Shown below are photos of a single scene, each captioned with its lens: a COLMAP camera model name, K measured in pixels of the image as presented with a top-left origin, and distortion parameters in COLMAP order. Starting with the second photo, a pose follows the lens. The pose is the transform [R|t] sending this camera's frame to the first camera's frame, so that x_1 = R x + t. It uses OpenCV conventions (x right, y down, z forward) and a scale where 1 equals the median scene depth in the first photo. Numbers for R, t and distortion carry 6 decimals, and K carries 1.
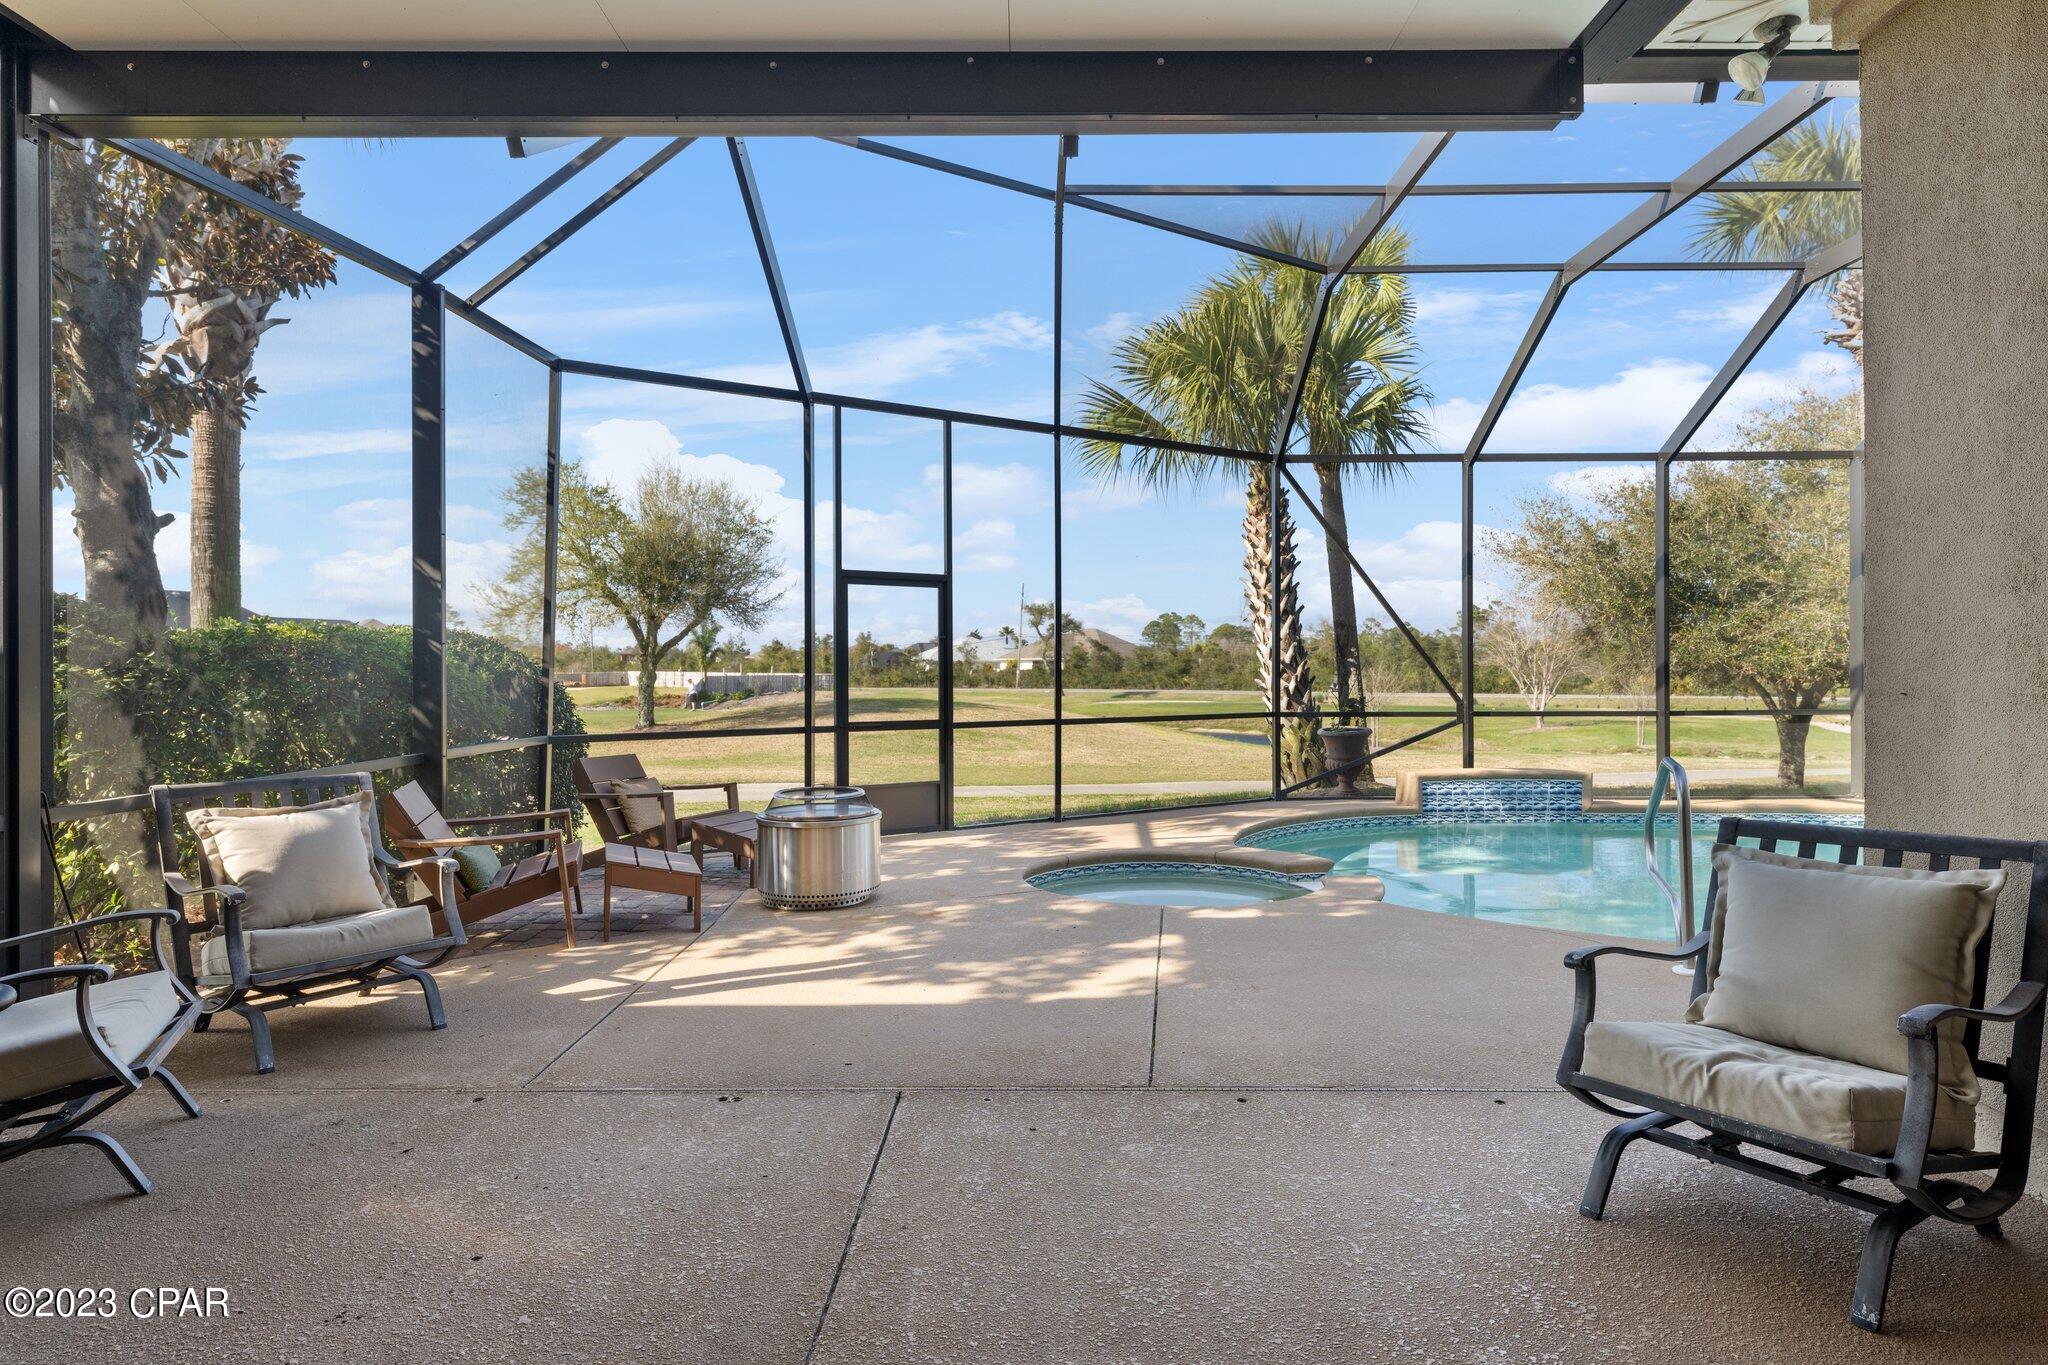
lens RADIAL K [[1116.8, 0, 1024.7], [0, 1116.8, 671.5], [0, 0, 1]] dist [0.004326, 0.001084]
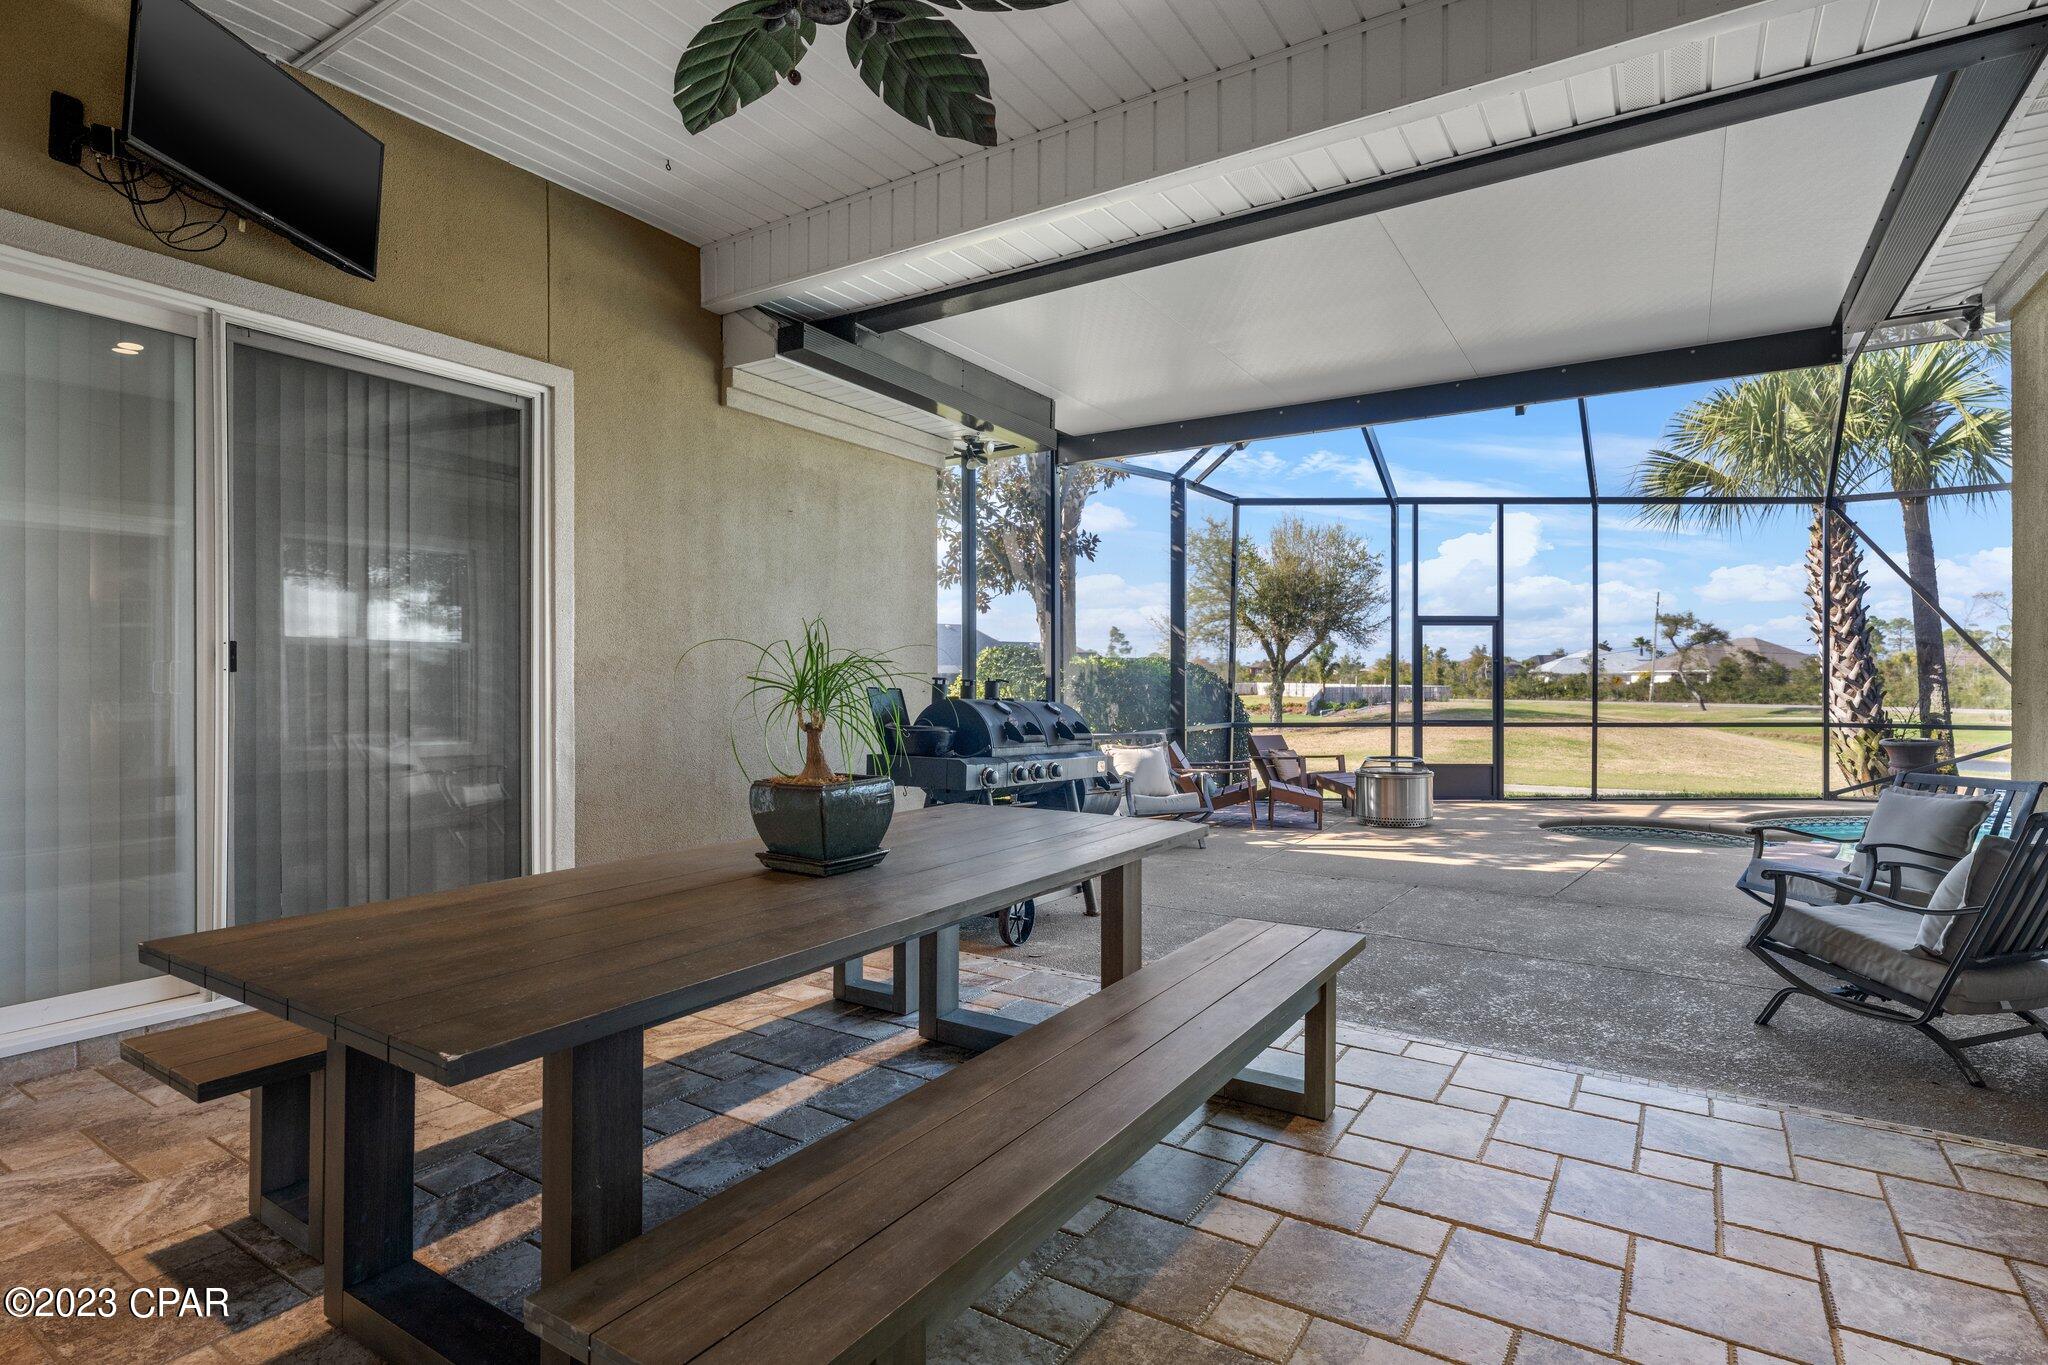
lens RADIAL K [[1021.3, 0, 1030.0], [0, 1021.3, 677.0], [0, 0, 1]] dist [0.003330, 0.000266]
pose [[0.848094, 0.000838, -0.529844, 0.081401], [-0.003852, 0.999982, -0.004585, -0.001954], [0.529831, 0.005929, 0.848083, -0.287551]]
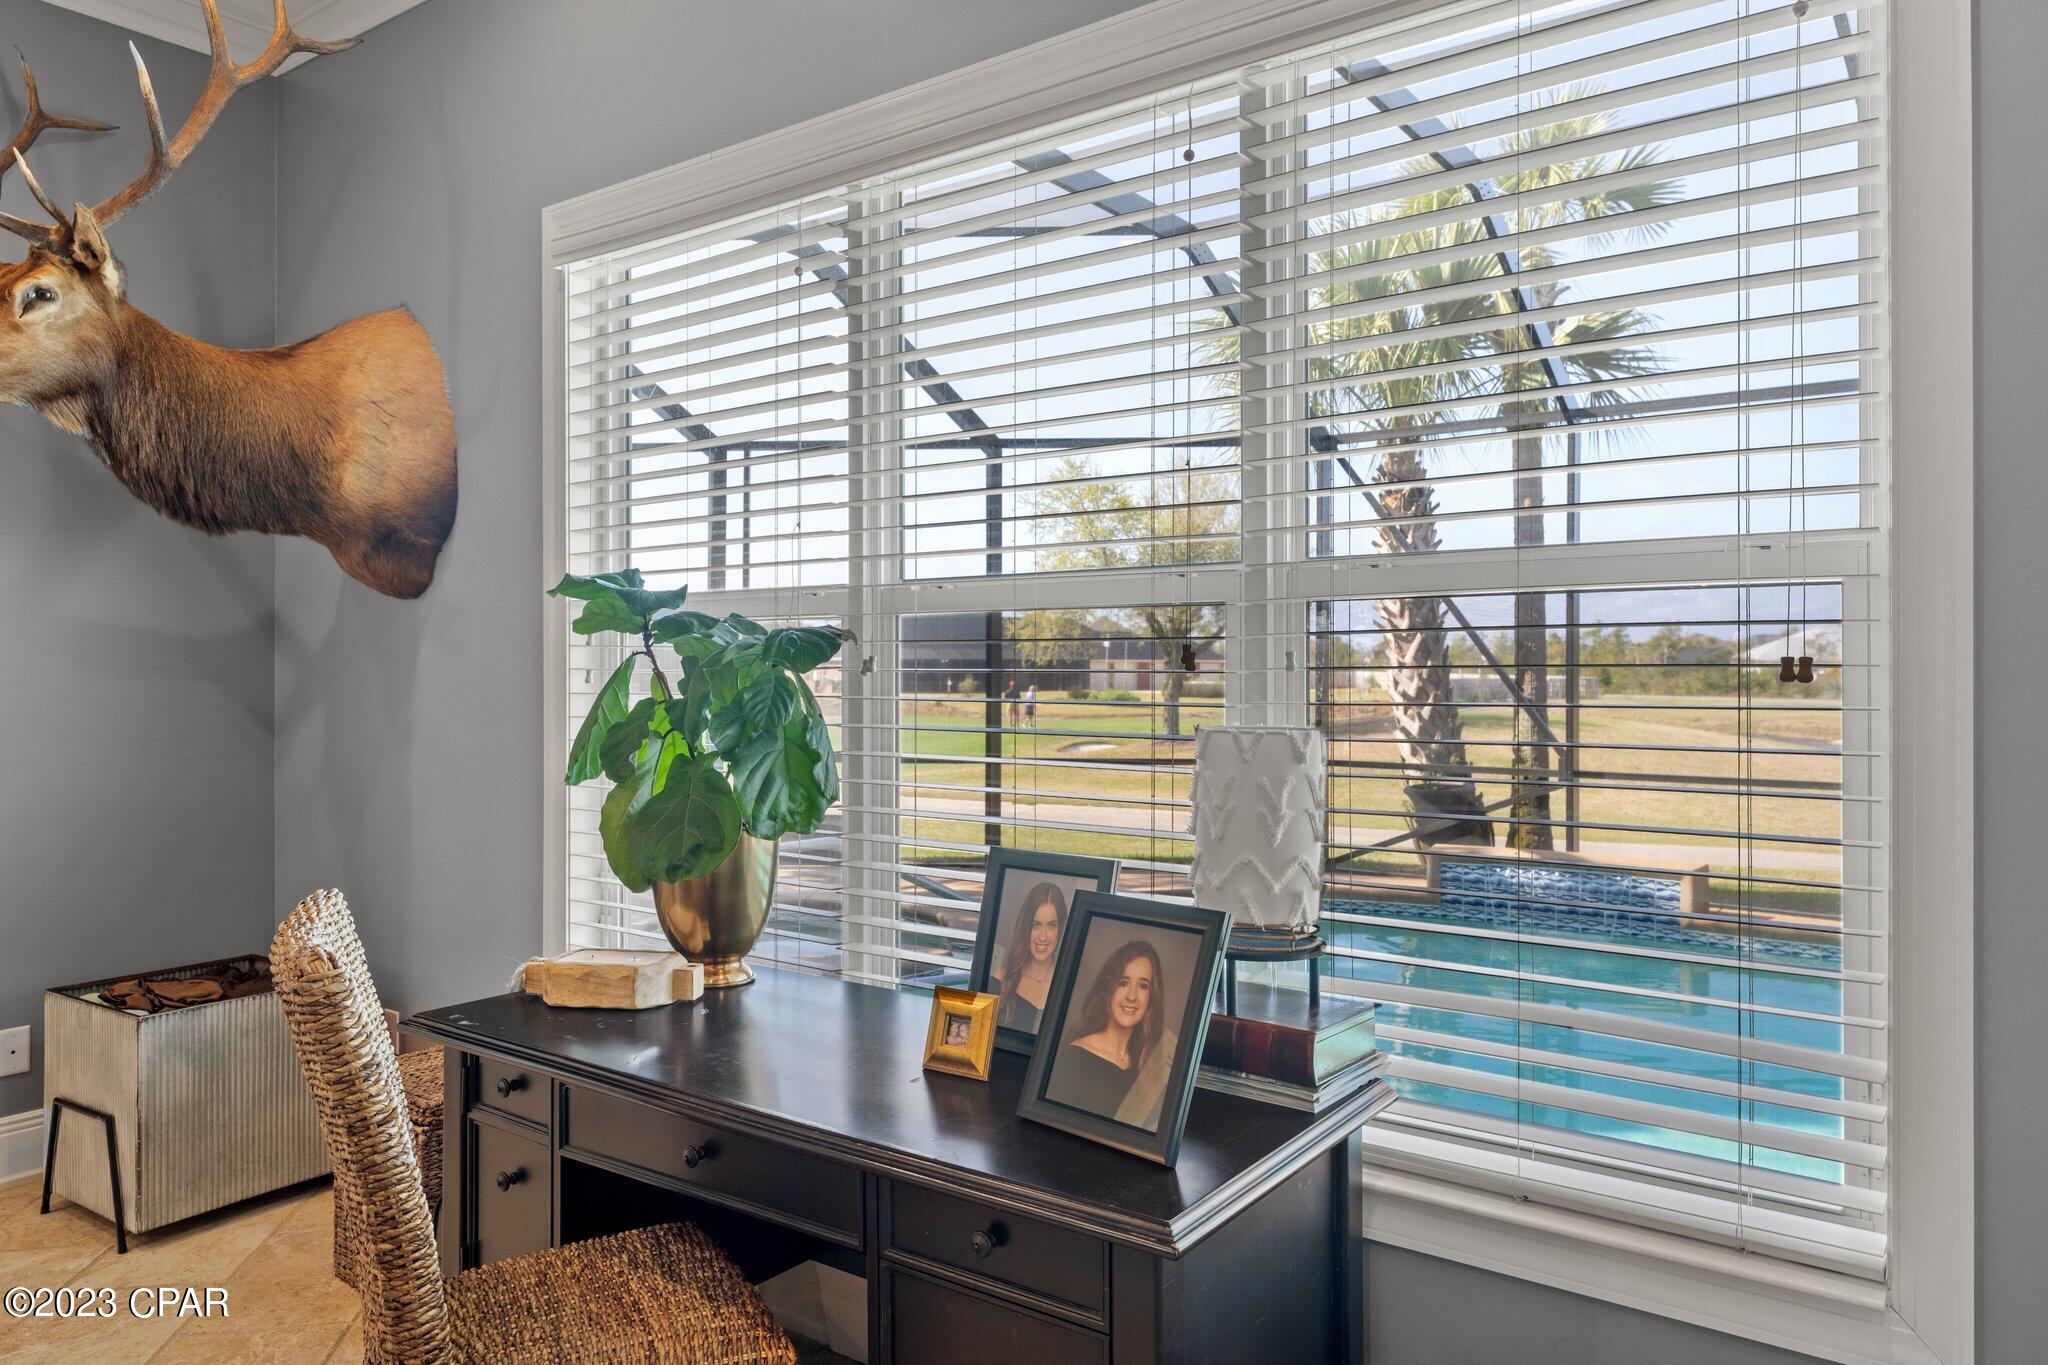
lens RADIAL K [[1343.4, 0, 1024.0], [0, 1343.4, 682.5], [0, 0, 1]] dist [-0.000503, -0.000247]
pose [[0.815885, 0.007532, -0.578165, 0.550980], [-0.002931, 0.999956, 0.008891, -0.023737], [0.578206, -0.005559, 0.815872, 0.087622]]
